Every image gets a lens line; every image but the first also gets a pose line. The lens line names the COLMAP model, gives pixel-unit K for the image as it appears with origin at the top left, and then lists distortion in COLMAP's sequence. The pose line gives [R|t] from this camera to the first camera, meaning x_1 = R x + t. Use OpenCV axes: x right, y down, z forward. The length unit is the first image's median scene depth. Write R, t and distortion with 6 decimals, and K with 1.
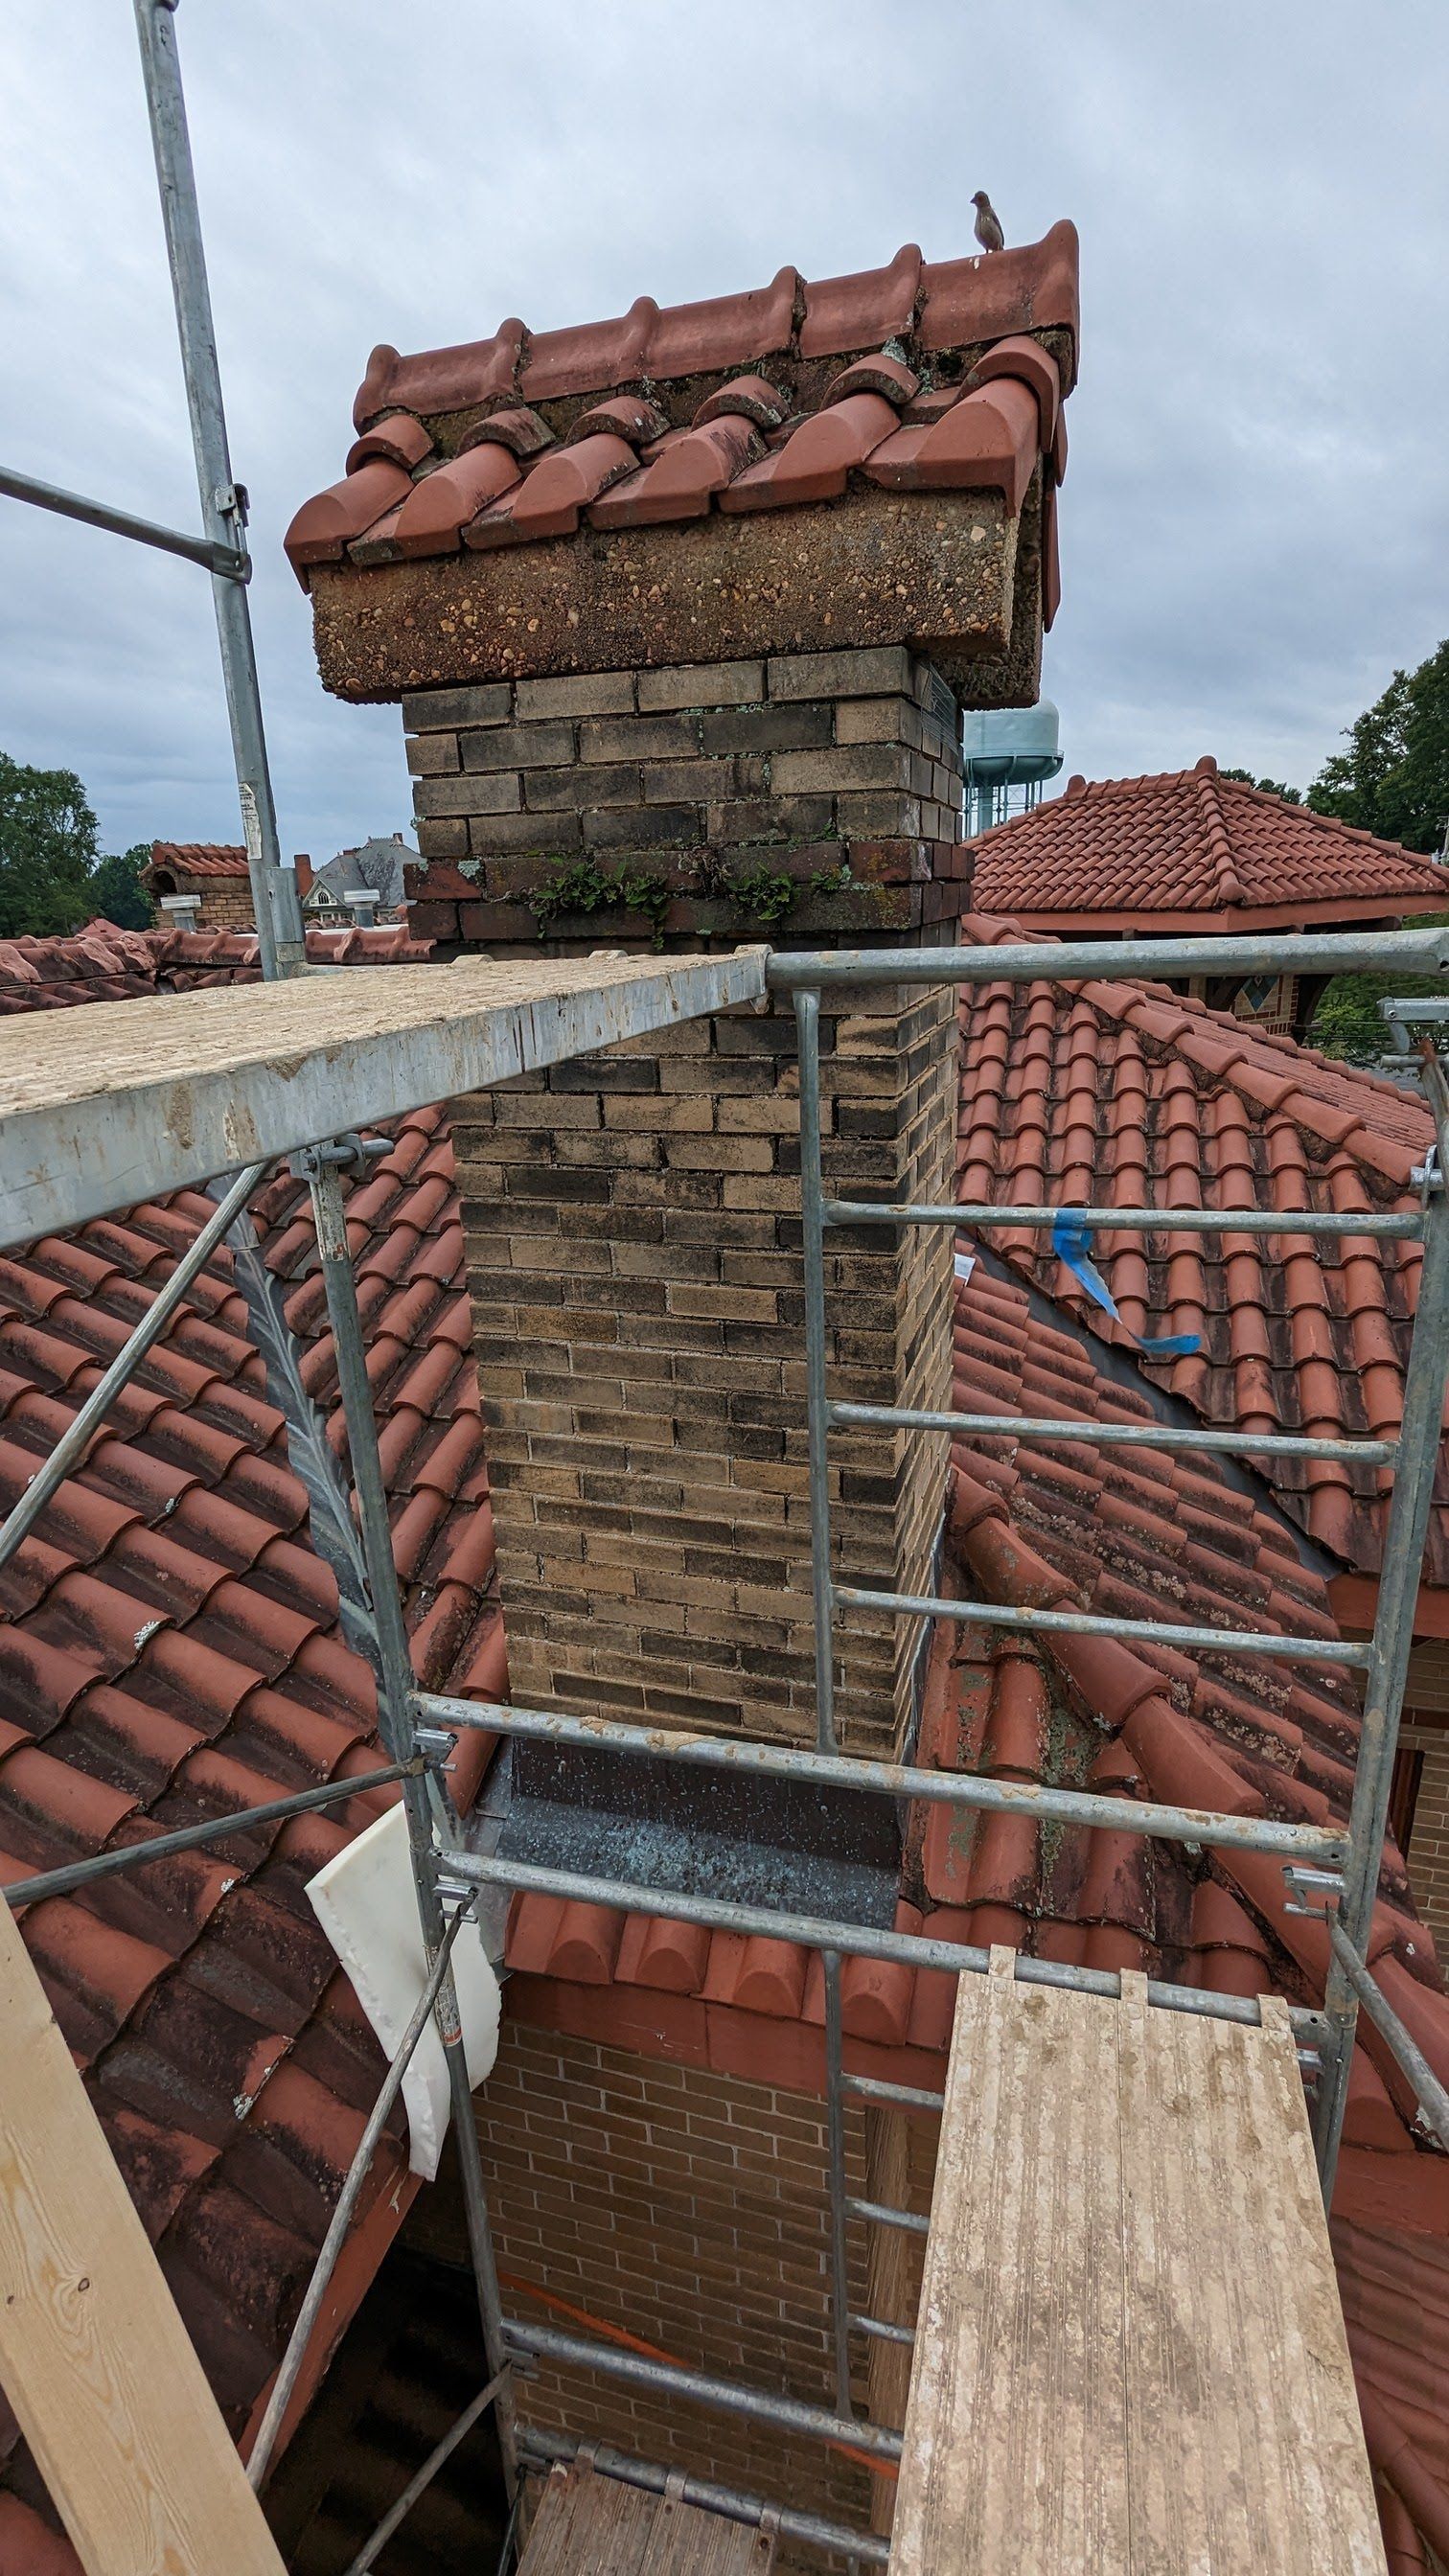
lens RADIAL K [[1234.4, 0, 734.5], [0, 1234.4, 1271.0], [0, 0, 1]] dist [0.004321, 0.001245]
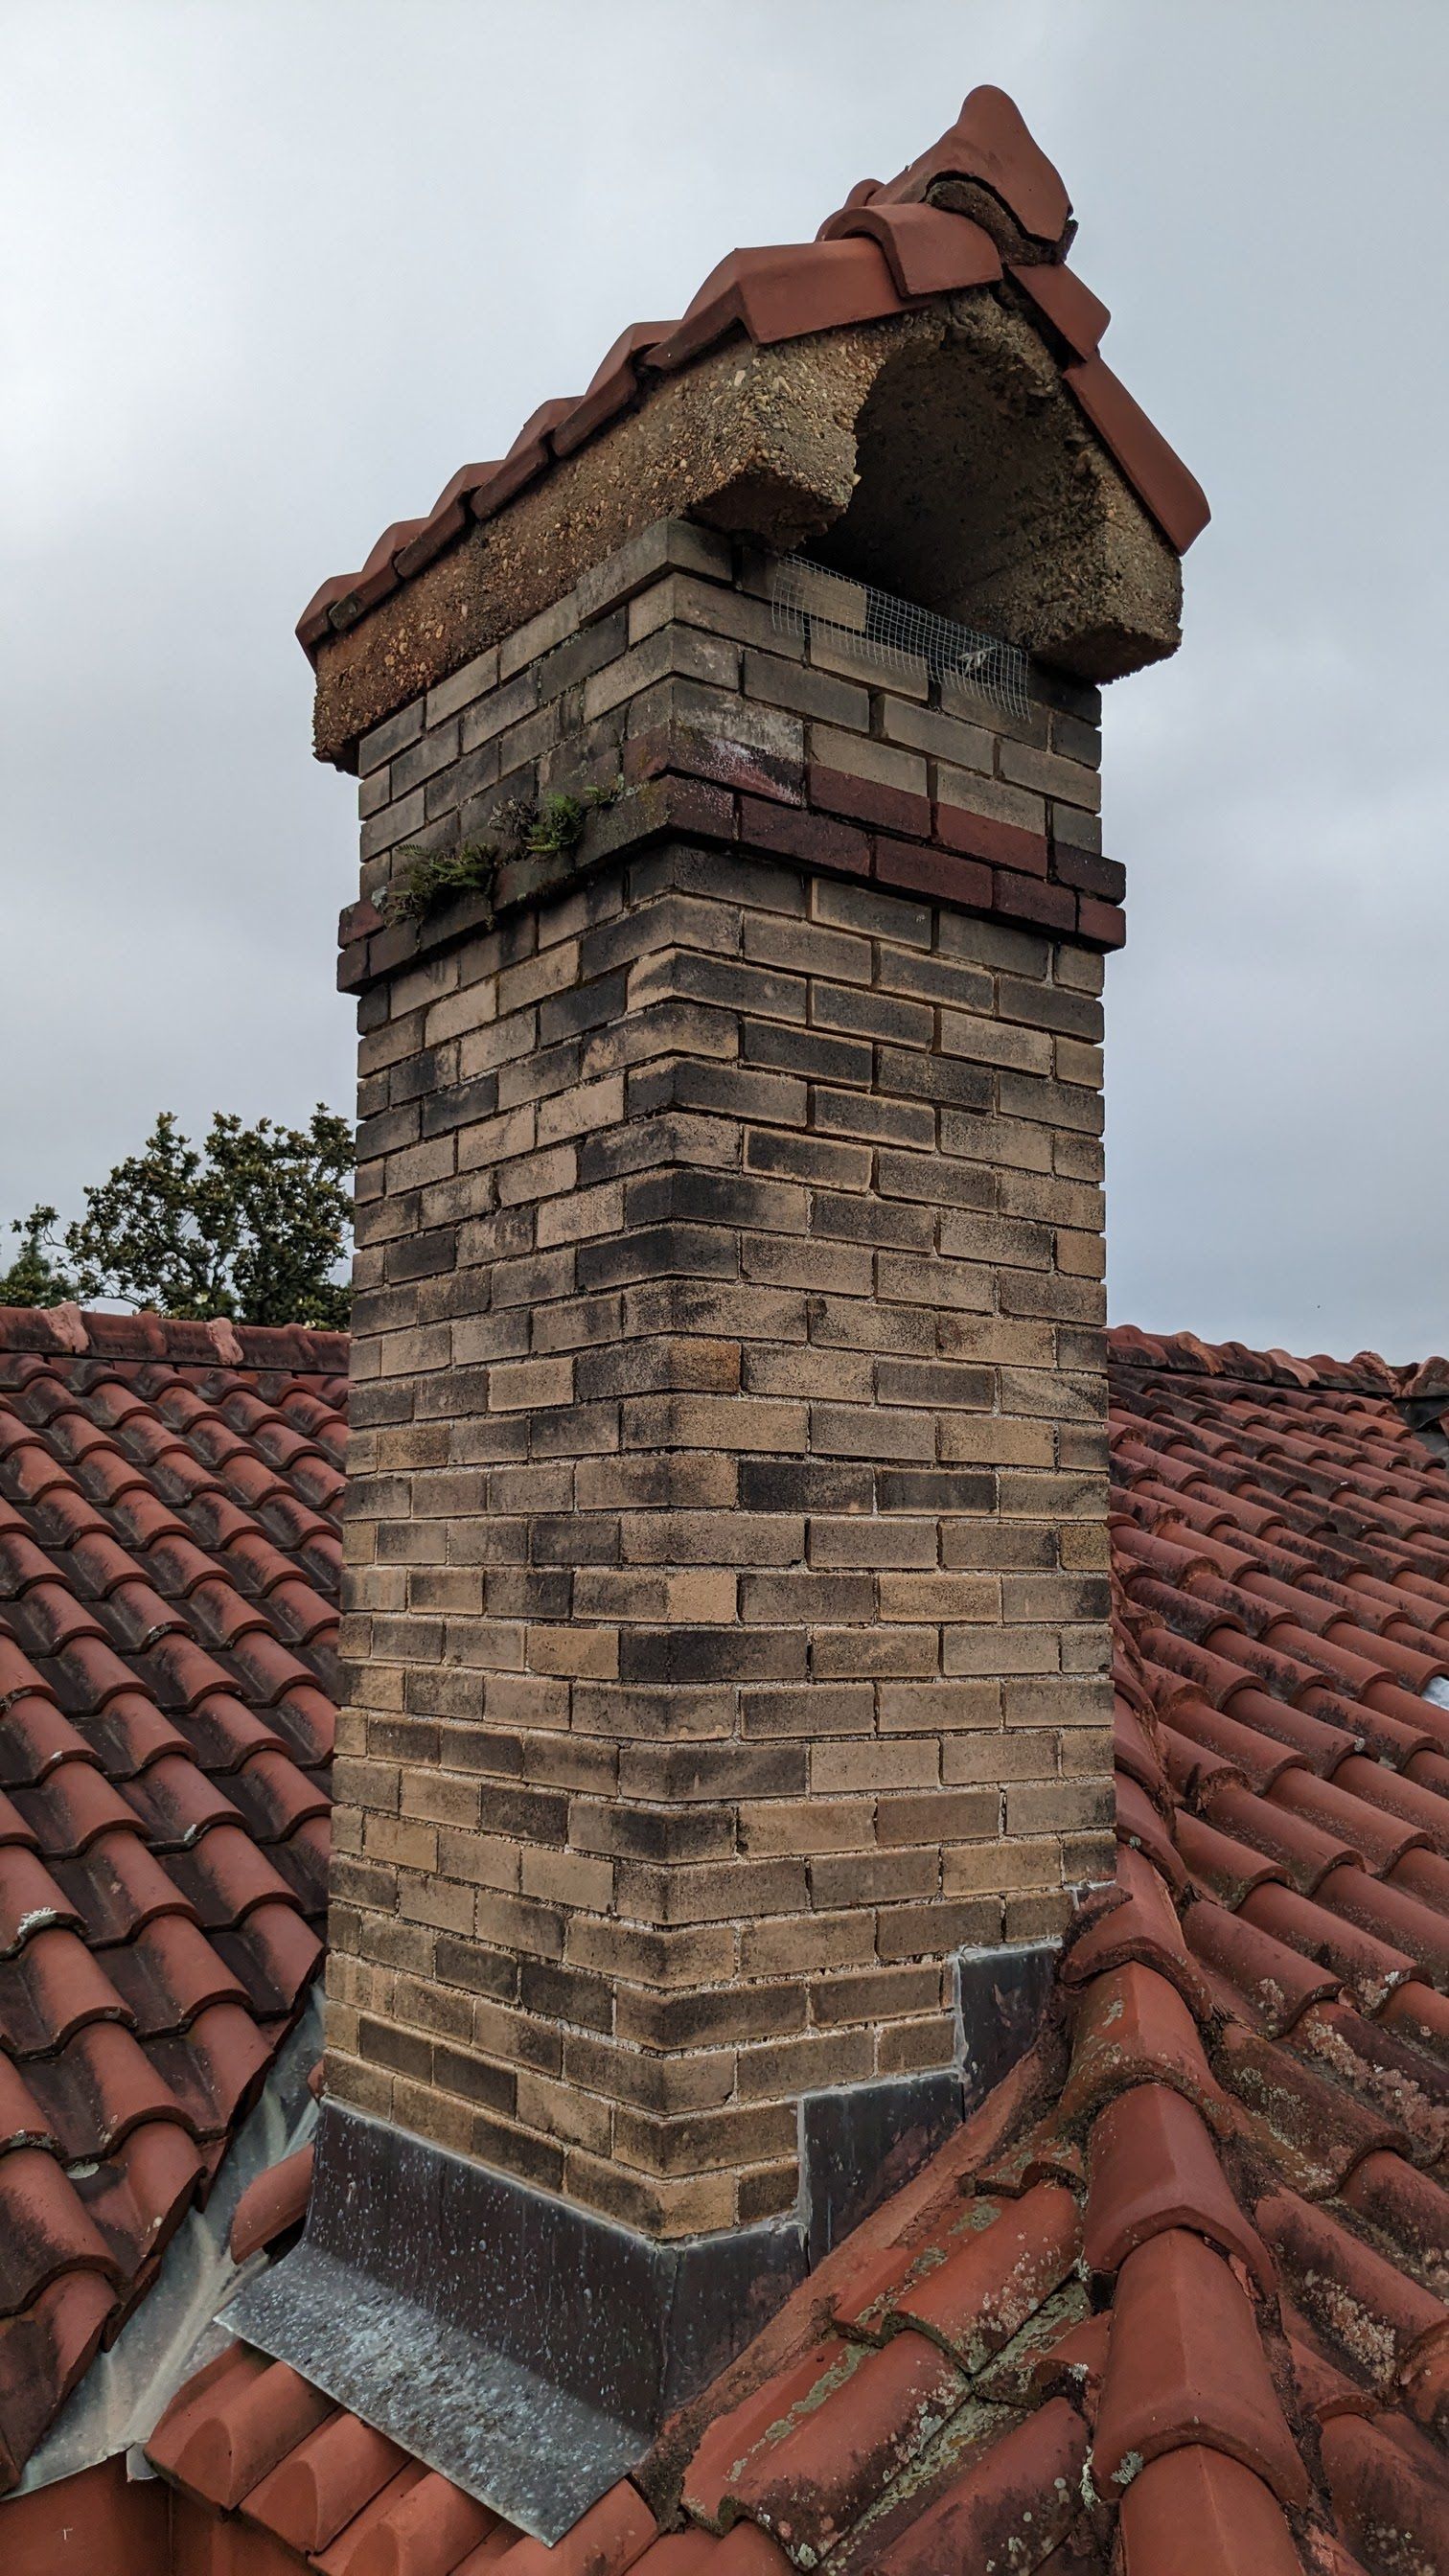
lens RADIAL K [[2063.4, 0, 720.7], [0, 2063.4, 1298.8], [0, 0, 1]] dist [0.044818, -0.005988]
pose [[0.813154, -0.040367, -0.580647, 0.765786], [-0.204137, 0.914445, -0.349453, 0.370569], [0.545077, 0.402691, 0.735344, 0.157785]]
